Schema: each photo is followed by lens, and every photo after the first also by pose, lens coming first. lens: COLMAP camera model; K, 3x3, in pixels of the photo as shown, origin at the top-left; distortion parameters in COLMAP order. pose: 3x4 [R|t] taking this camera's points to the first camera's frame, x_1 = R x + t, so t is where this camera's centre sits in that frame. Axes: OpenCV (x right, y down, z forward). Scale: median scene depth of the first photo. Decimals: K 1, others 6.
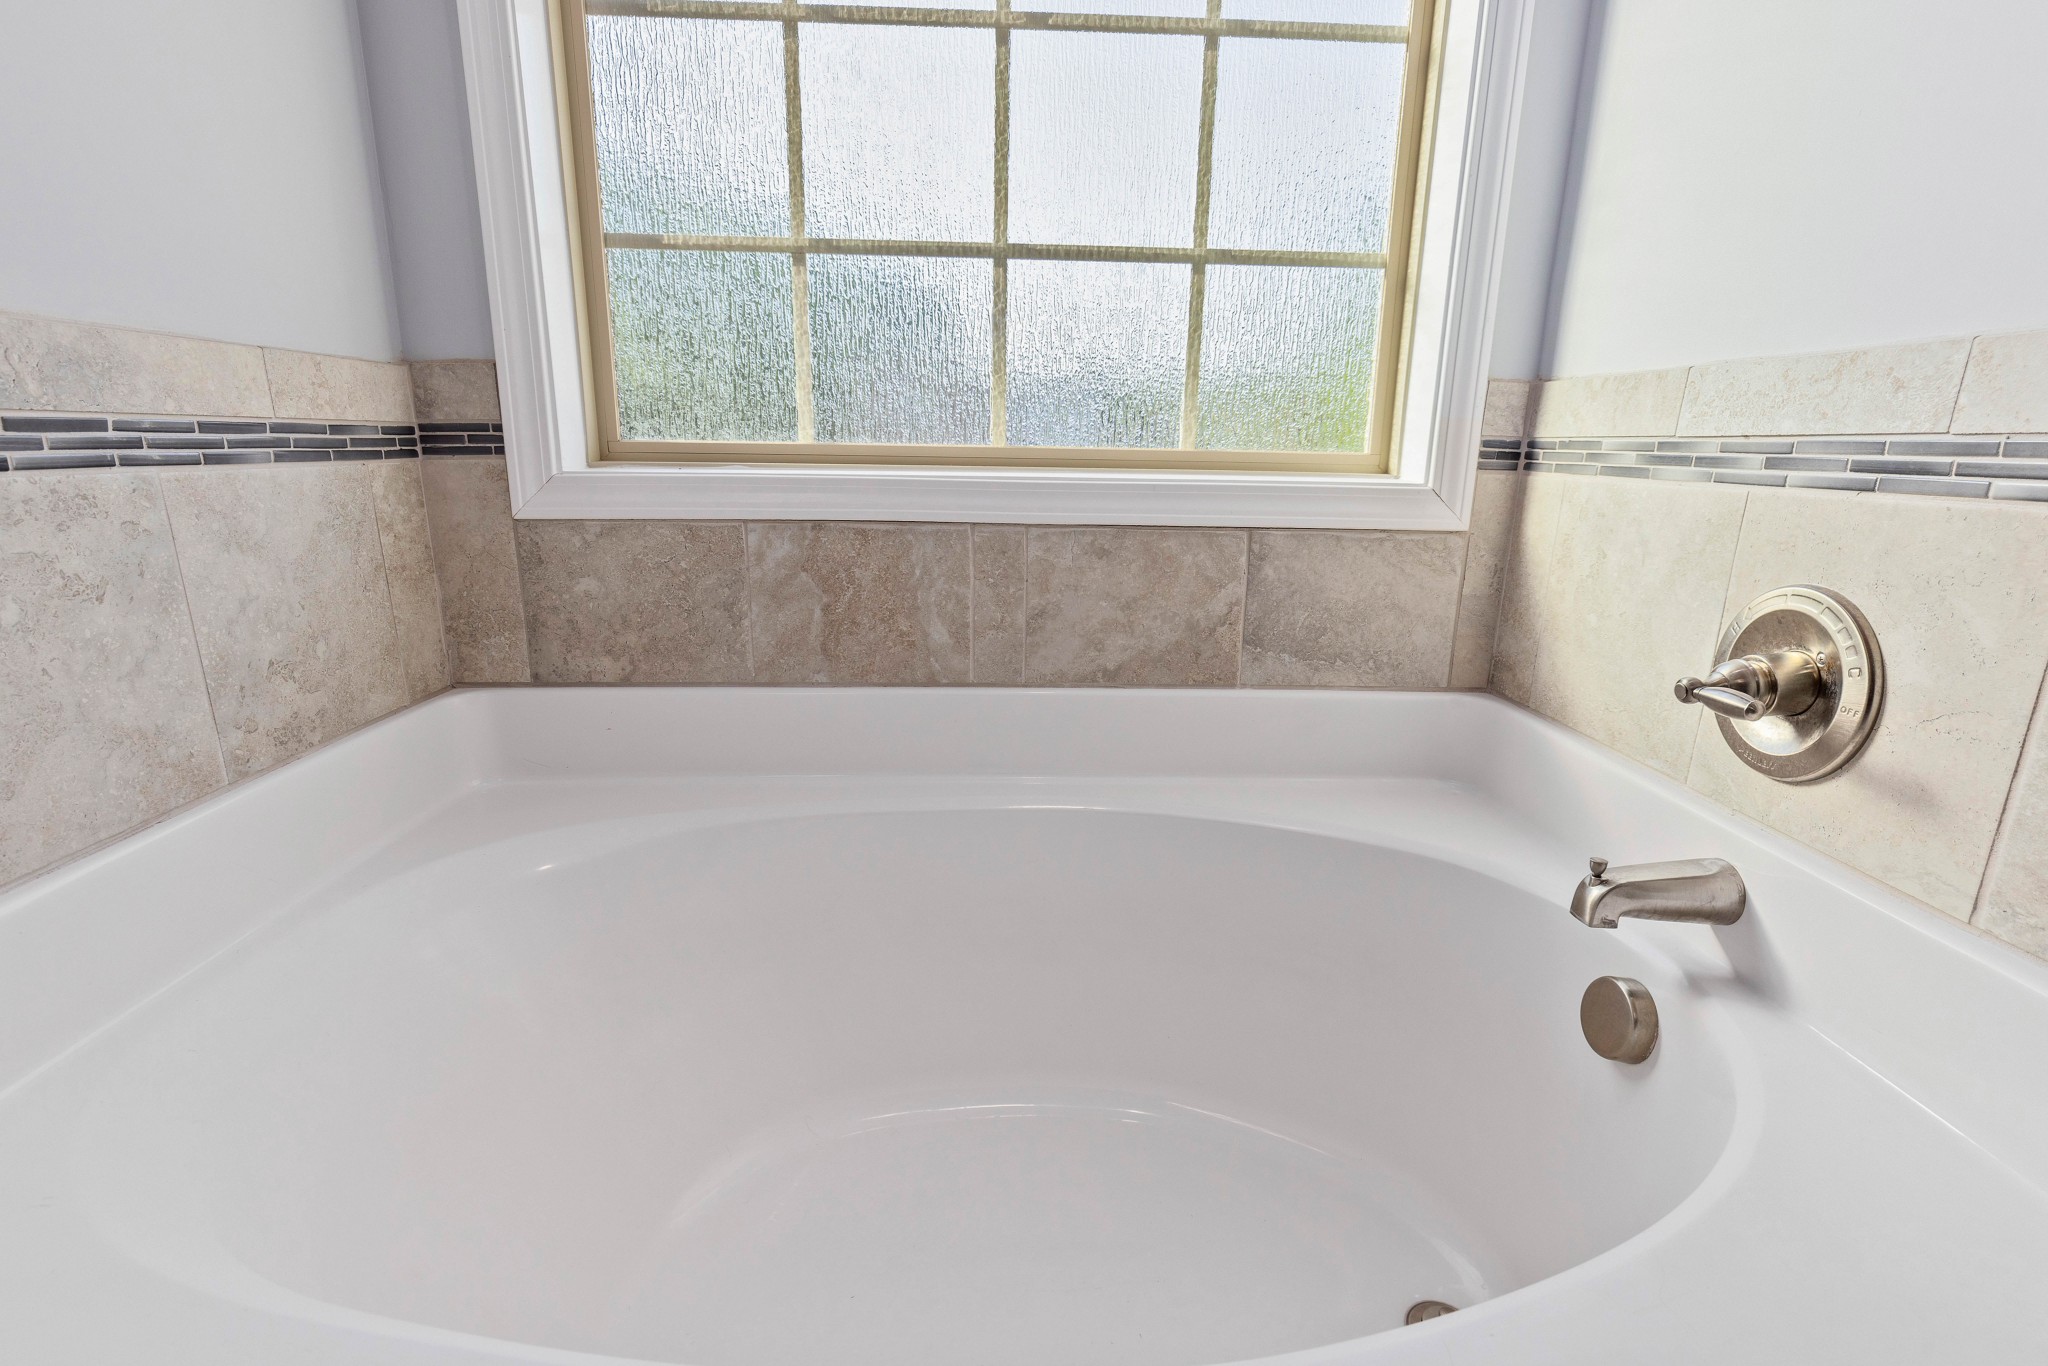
lens RADIAL K [[935.7, 0, 1025.4], [0, 935.7, 676.5], [0, 0, 1]] dist [0.003462, 0.000048]
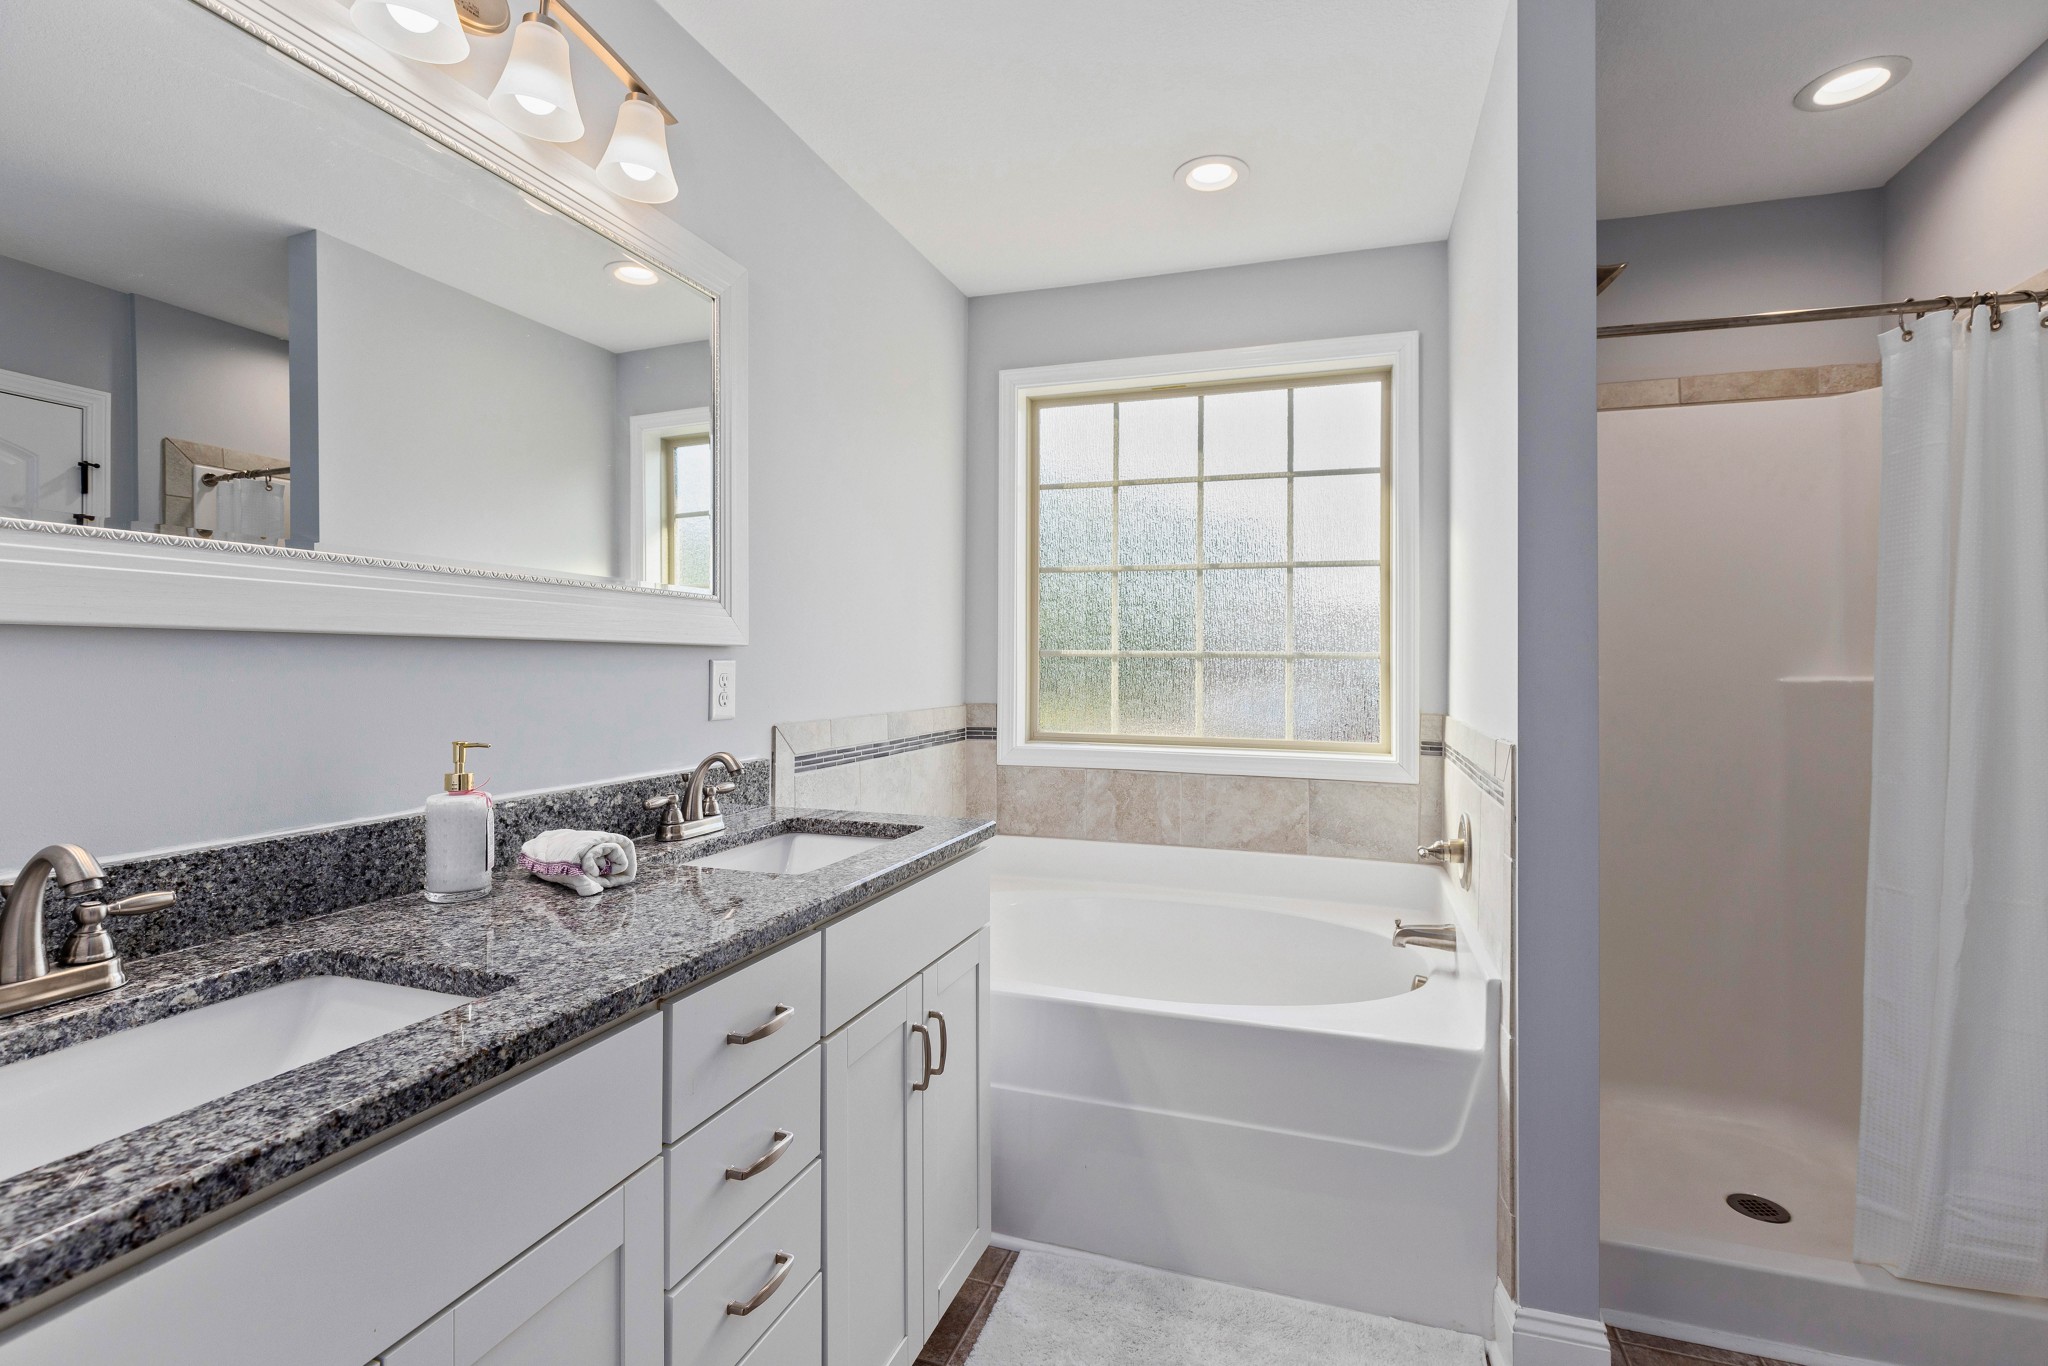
lens RADIAL K [[982.3, 0, 1019.8], [0, 982.3, 654.6], [0, 0, 1]] dist [0.001590, -0.000642]
pose [[0.929650, -0.011302, -0.368270, 0.455466], [-0.077776, 0.970986, -0.226133, 0.127235], [0.360141, 0.238867, 0.901799, -1.348902]]
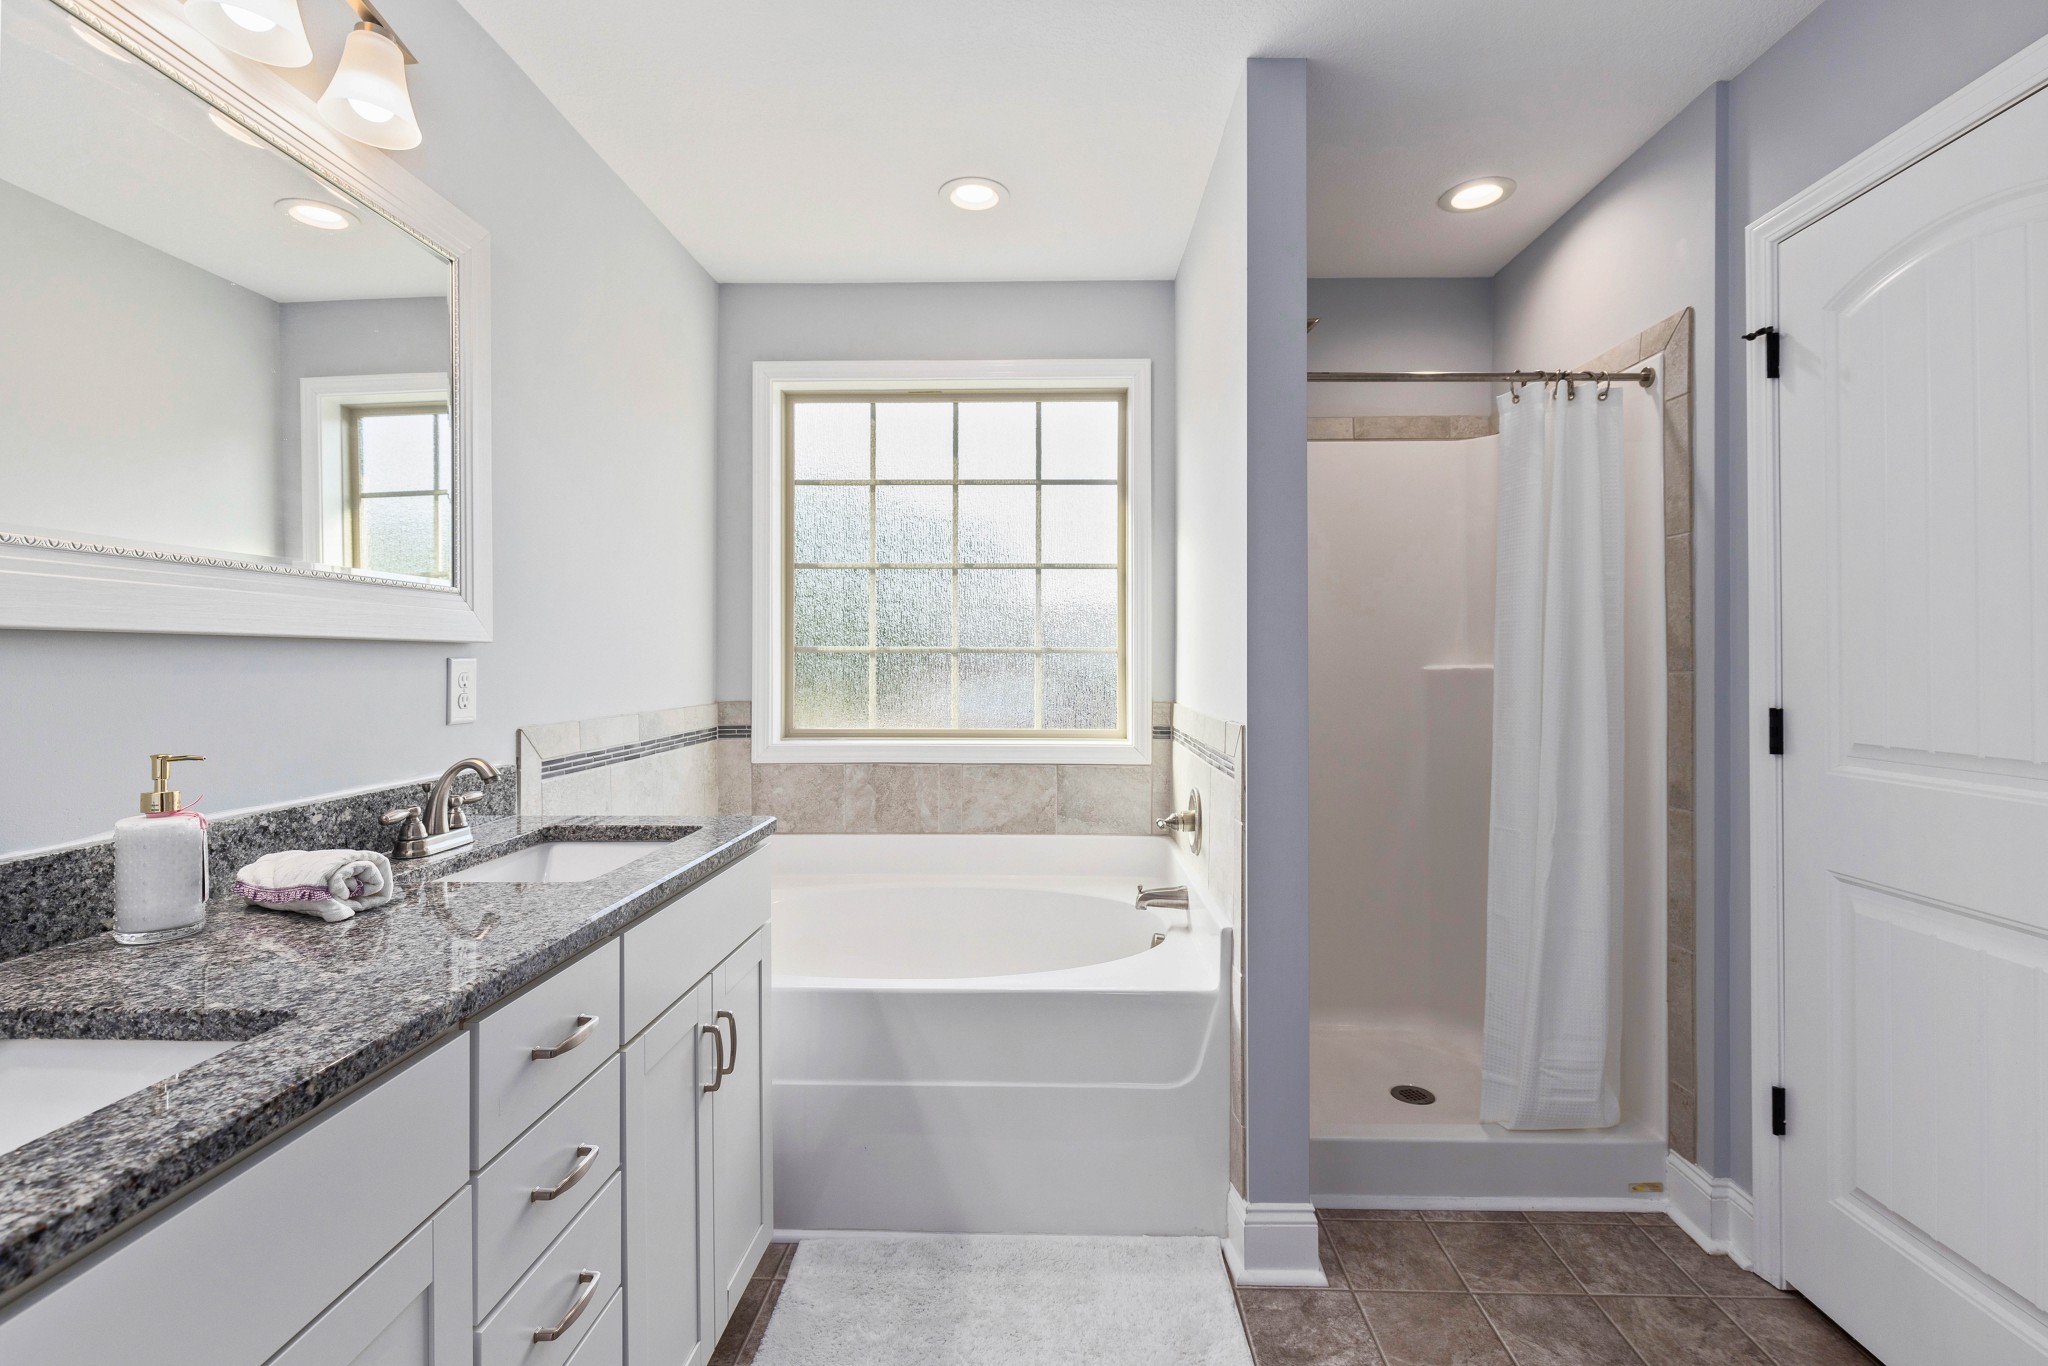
lens RADIAL K [[977.7, 0, 1038.7], [0, 977.7, 659.6], [0, 0, 1]] dist [0.001861, -0.000347]
pose [[0.997372, -0.016134, -0.070629, 0.369723], [-0.000558, 0.973148, -0.230182, 0.149008], [0.072446, 0.229616, 0.970581, -1.430960]]
